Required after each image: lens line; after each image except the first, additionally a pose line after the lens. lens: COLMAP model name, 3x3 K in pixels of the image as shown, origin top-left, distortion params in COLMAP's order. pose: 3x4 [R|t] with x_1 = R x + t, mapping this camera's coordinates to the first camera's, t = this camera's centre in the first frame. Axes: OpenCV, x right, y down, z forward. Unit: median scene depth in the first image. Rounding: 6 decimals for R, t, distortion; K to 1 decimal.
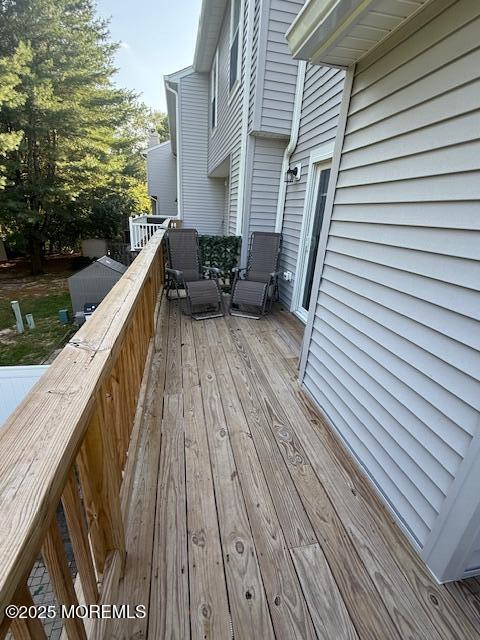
lens RADIAL K [[287.0, 0, 238.0], [0, 287.0, 319.9], [0, 0, 1]] dist [0.004942, 0.000518]
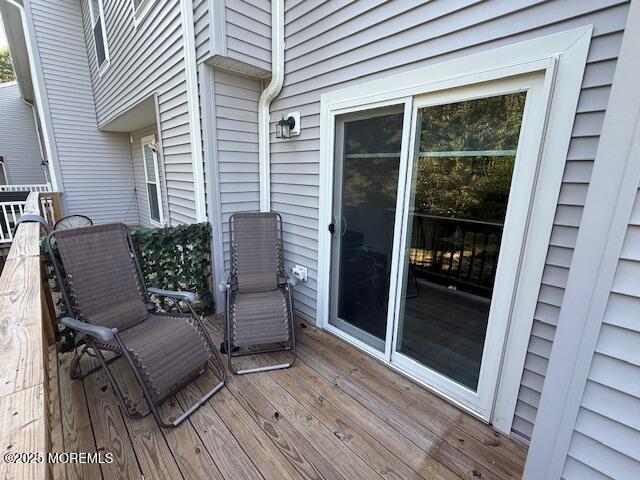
lens RADIAL K [[285.0, 0, 319.3], [0, 285.0, 240.8], [0, 0, 1]] dist [-0.008467, 0.000578]
pose [[0.842653, -0.162804, 0.513255, -0.120593], [0.217540, 0.974874, -0.047925, -0.192381], [-0.492557, 0.152038, 0.856897, 0.417681]]
